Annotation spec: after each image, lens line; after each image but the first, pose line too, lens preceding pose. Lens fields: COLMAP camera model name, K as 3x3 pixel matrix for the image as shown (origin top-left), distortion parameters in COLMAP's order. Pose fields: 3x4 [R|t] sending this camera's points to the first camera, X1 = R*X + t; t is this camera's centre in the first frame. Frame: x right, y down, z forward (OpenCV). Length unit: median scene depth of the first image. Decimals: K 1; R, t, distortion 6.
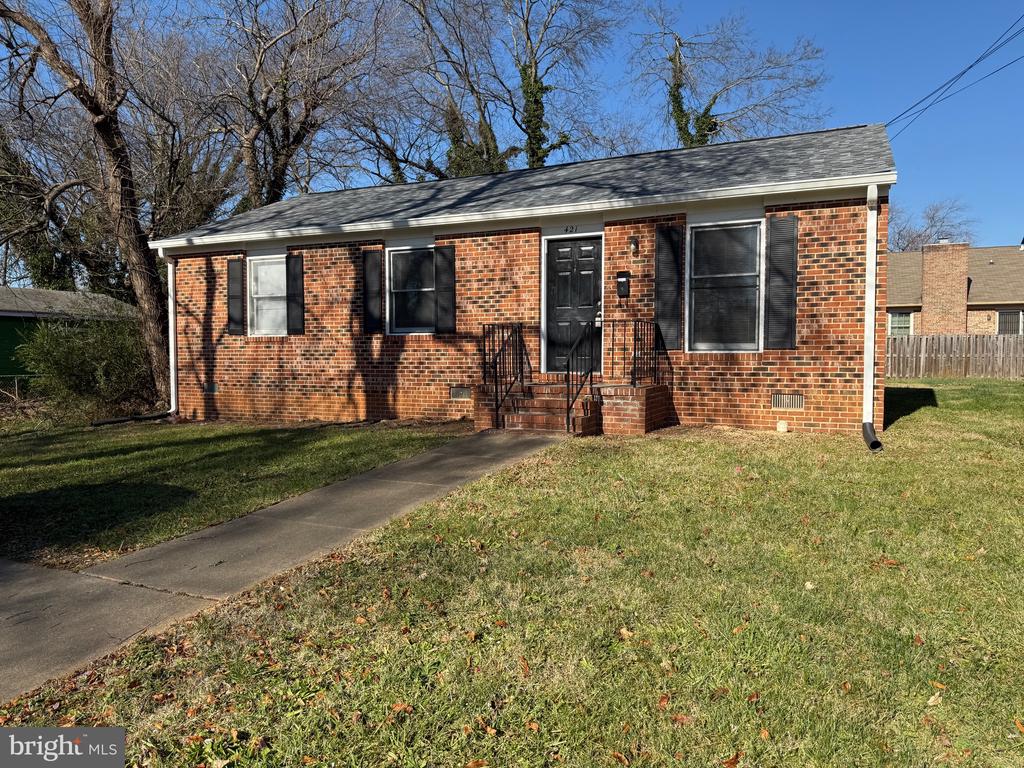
lens RADIAL K [[723.9, 0, 516.7], [0, 723.9, 391.8], [0, 0, 1]] dist [0.057284, -0.056734]
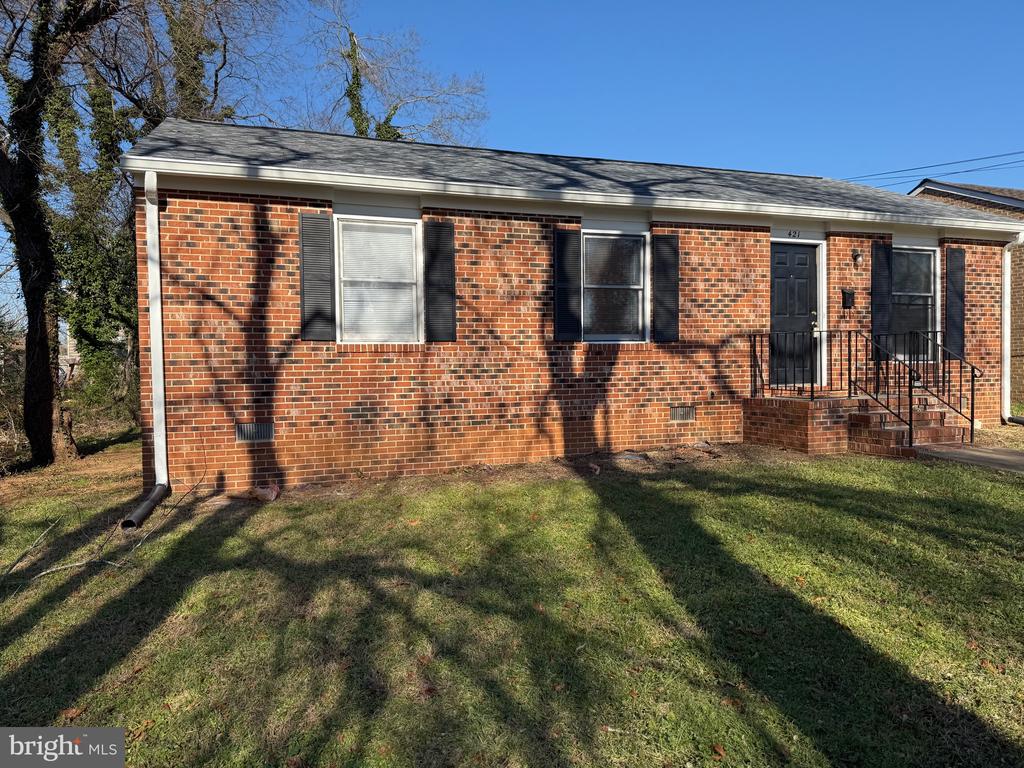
lens RADIAL K [[723.9, 0, 387.2], [0, 723.9, 401.8], [0, 0, 1]] dist [0.057284, -0.056734]
pose [[0.716754, -0.043492, 0.695968, -0.875283], [0.047000, 0.998797, 0.014013, -0.038163], [-0.695740, 0.022666, 0.717936, 0.609808]]
